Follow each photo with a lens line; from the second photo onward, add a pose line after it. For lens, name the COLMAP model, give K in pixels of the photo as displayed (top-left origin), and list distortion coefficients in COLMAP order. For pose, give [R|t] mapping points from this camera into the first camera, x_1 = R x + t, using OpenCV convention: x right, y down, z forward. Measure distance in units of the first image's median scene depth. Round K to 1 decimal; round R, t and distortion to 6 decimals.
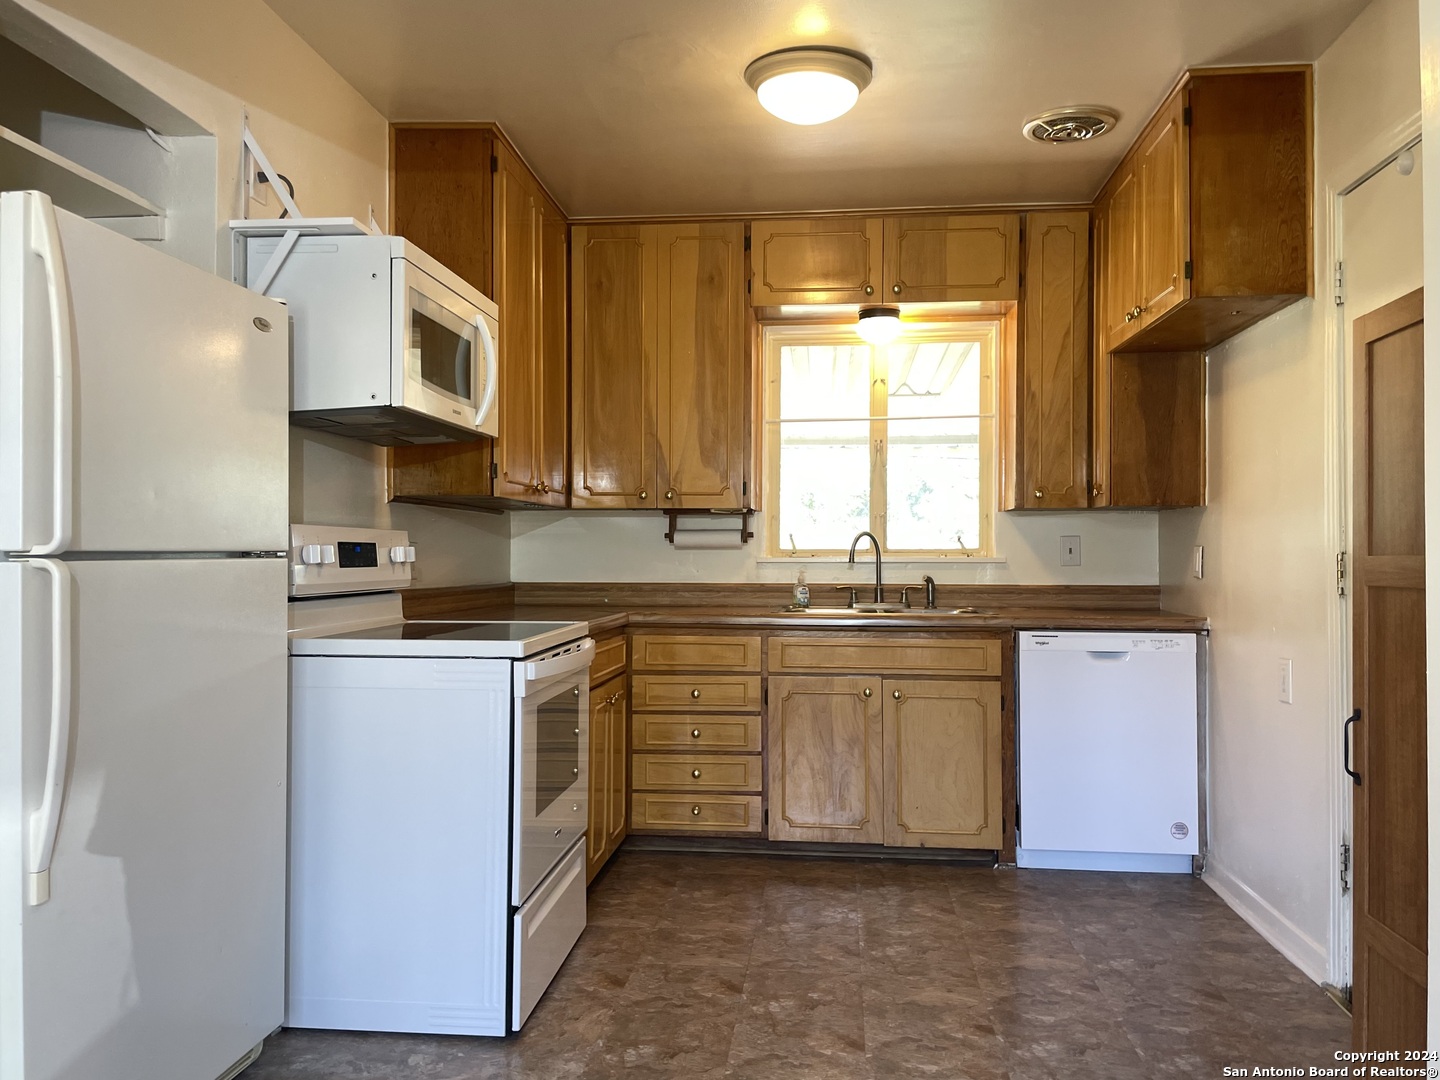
lens RADIAL K [[1150.2, 0, 721.6], [0, 1150.2, 538.8], [0, 0, 1]] dist [0.020490, -0.039702]
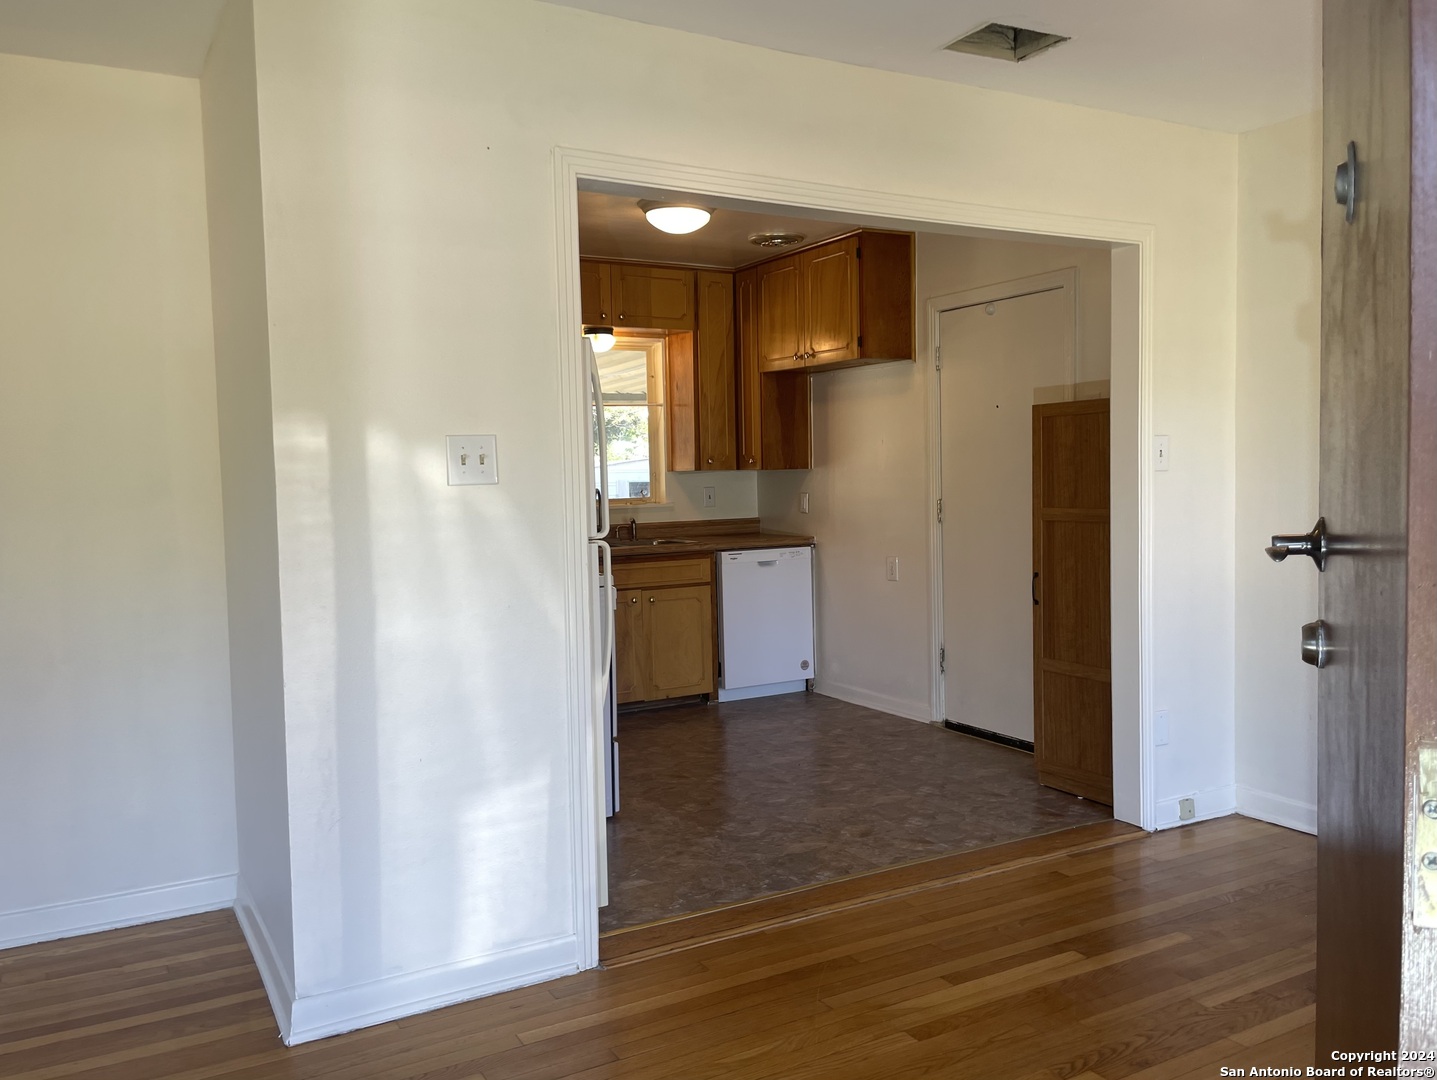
lens RADIAL K [[1147.8, 0, 728.1], [0, 1147.8, 545.8], [0, 0, 1]] dist [0.020490, -0.039702]
pose [[0.806391, -0.058785, 0.588454, -0.879839], [0.015817, 0.996835, 0.077906, -0.066219], [-0.591171, -0.053516, 0.804769, -0.342911]]
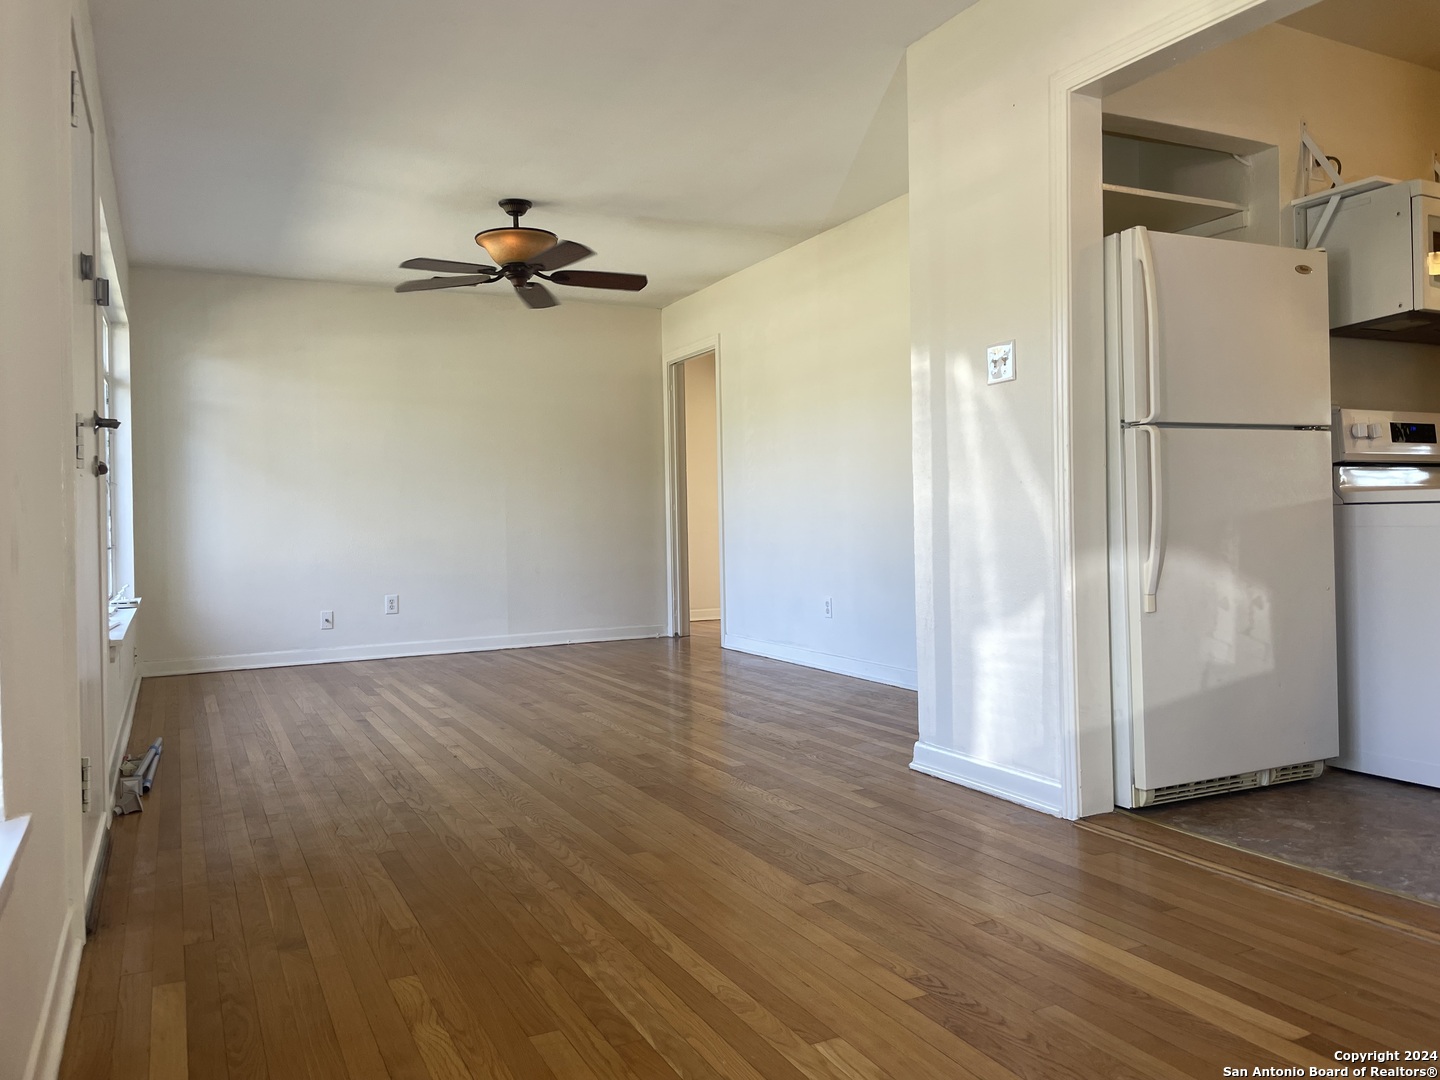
lens RADIAL K [[1150.2, 0, 729.9], [0, 1150.2, 534.0], [0, 0, 1]] dist [0.020490, -0.039702]
pose [[0.520228, -0.011249, -0.853954, 0.376243], [0.034613, 0.999369, 0.007922, 0.090232], [0.853326, -0.033680, 0.520289, -0.315100]]
